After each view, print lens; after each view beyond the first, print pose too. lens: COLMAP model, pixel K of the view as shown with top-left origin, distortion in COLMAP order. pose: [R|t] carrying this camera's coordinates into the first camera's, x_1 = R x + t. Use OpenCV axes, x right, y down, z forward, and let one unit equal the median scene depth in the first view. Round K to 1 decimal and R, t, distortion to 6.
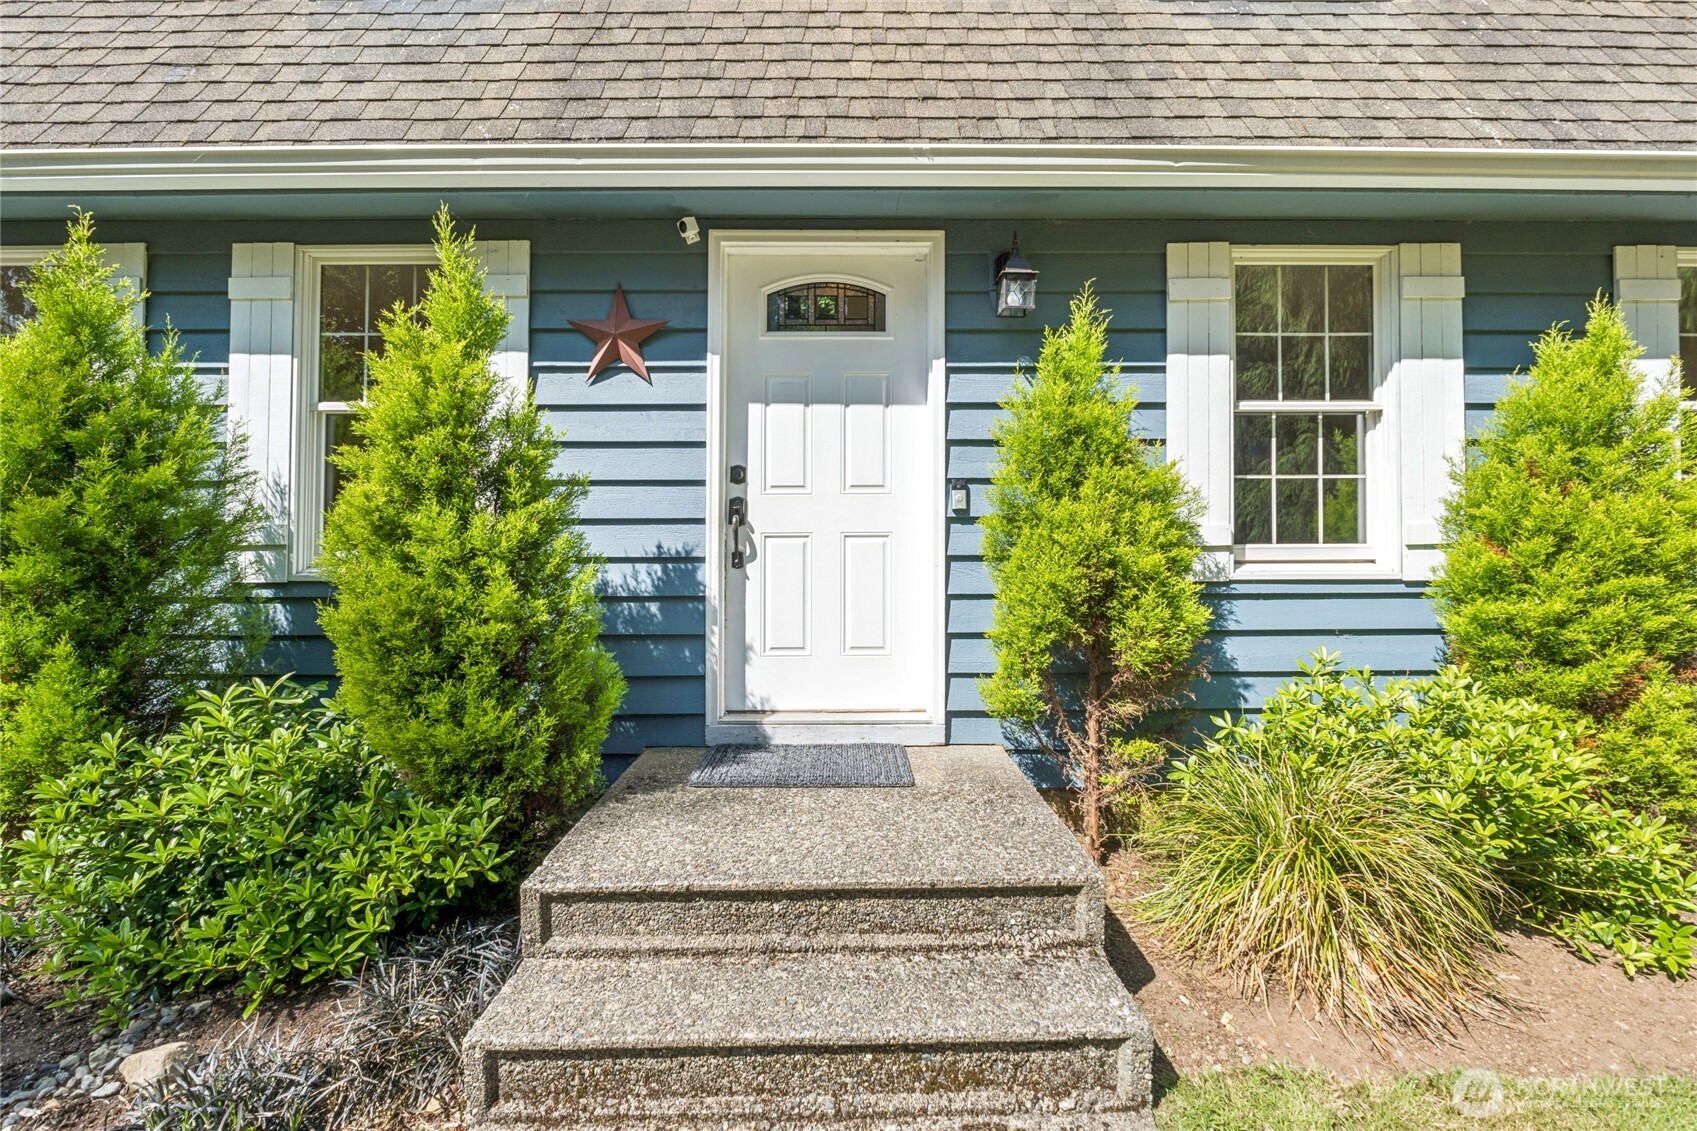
lens RADIAL K [[706.0, 0, 837.2], [0, 706.0, 533.5], [0, 0, 1]] dist [-0.001922, 0.000340]
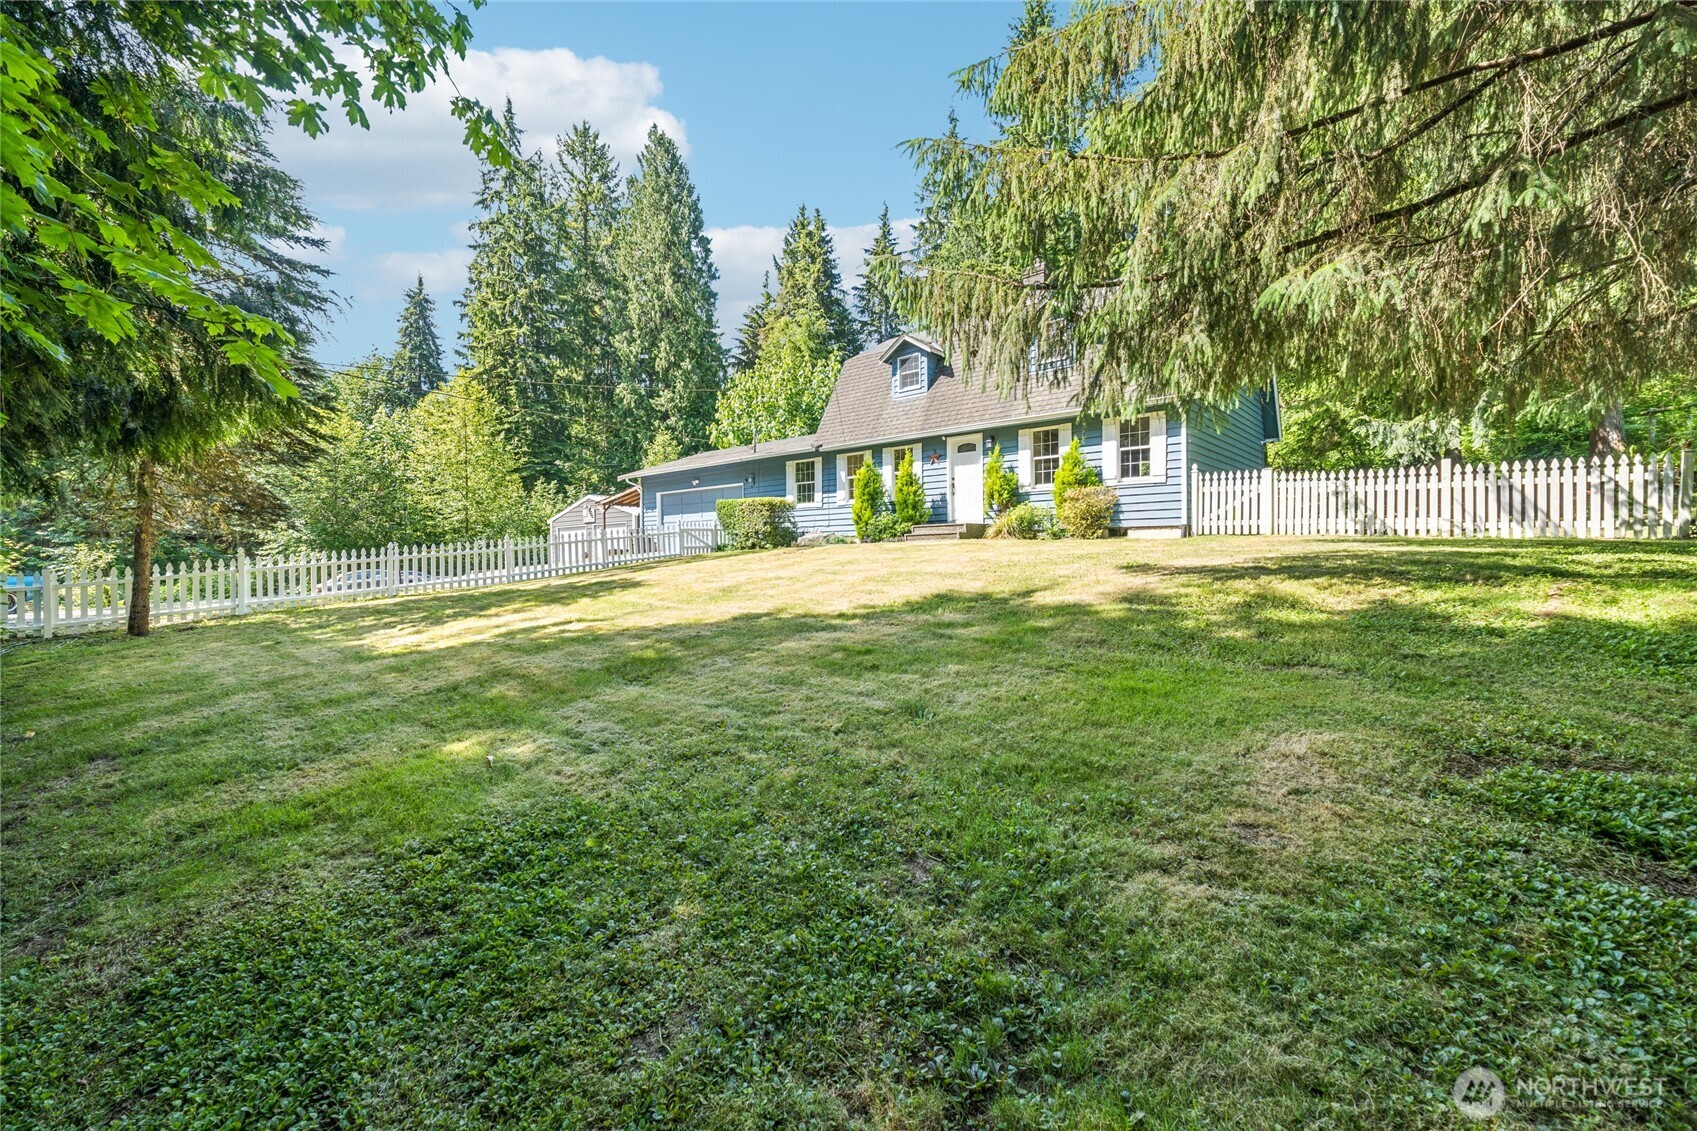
lens RADIAL K [[706.0, 0, 850.4], [0, 706.0, 561.2], [0, 0, 1]] dist [-0.001922, 0.000340]
pose [[0.754276, -0.001034, -0.656557, 3.080136], [0.023839, 0.999382, 0.025814, 0.428500], [0.656125, -0.035123, 0.753835, -4.000201]]
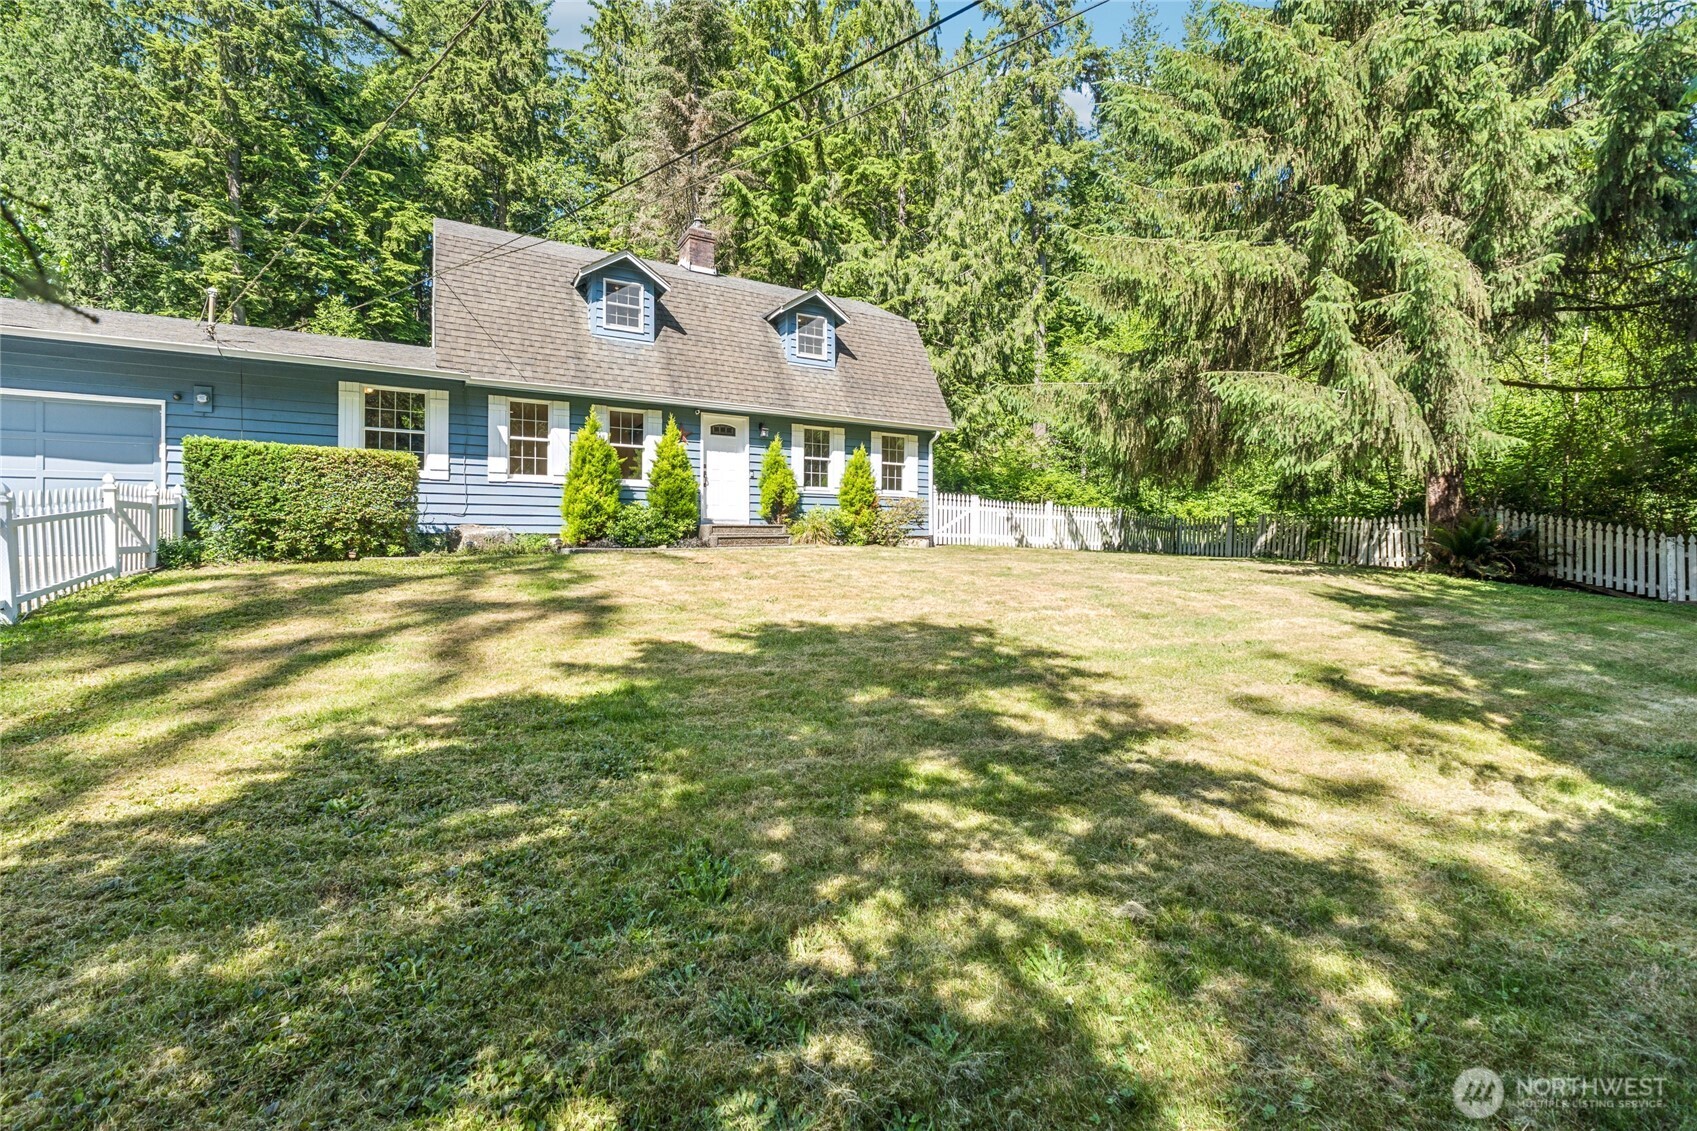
lens RADIAL K [[706.0, 0, 853.3], [0, 706.0, 553.0], [0, 0, 1]] dist [-0.001922, 0.000340]
pose [[0.857807, -0.009219, 0.513890, -1.700658], [-0.002356, 0.999758, 0.021868, 0.379636], [-0.513967, -0.019970, 0.857577, -3.453546]]
